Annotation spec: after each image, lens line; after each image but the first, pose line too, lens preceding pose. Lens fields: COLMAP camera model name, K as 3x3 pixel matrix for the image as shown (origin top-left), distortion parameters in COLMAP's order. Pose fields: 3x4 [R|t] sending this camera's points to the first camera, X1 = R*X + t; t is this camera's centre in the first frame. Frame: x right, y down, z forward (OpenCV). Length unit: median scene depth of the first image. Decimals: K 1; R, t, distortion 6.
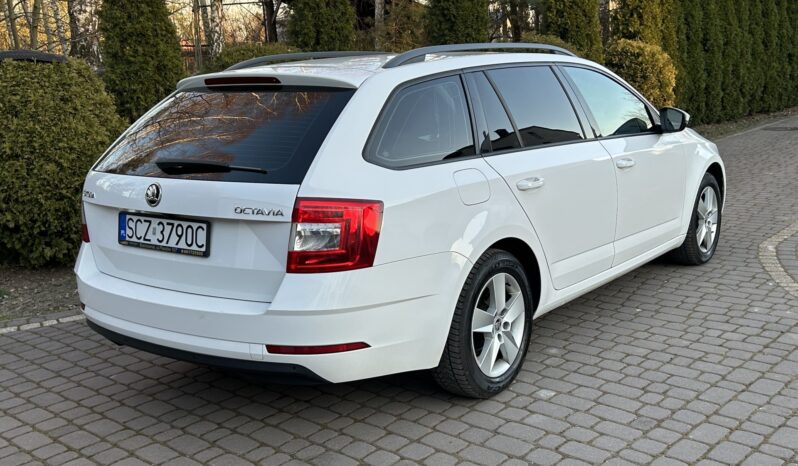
lens RADIAL K [[833.0, 0, 397.6], [0, 833.0, 231.5], [0, 0, 1]] dist [0.057043, 0.000000]
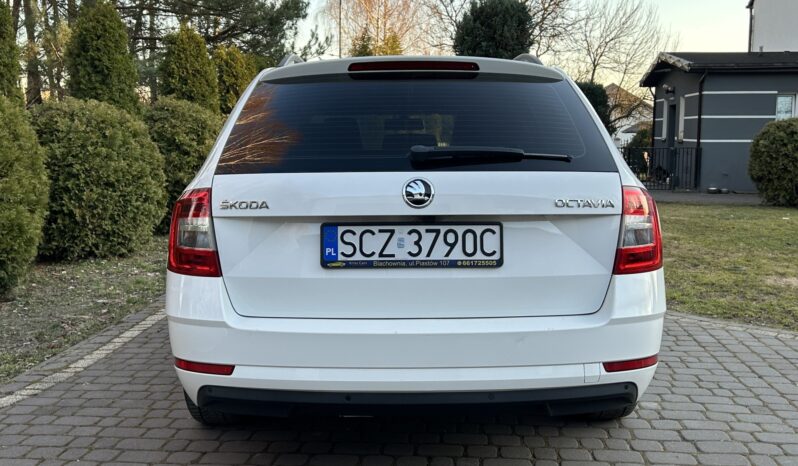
lens RADIAL K [[833.0, 0, 451.0], [0, 833.0, 220.6], [0, 0, 1]] dist [0.057043, 0.000000]
pose [[0.797258, -0.017187, 0.603394, -0.716766], [0.087979, 0.992229, -0.087984, 0.050517], [-0.597193, 0.123231, 0.792575, 0.377011]]
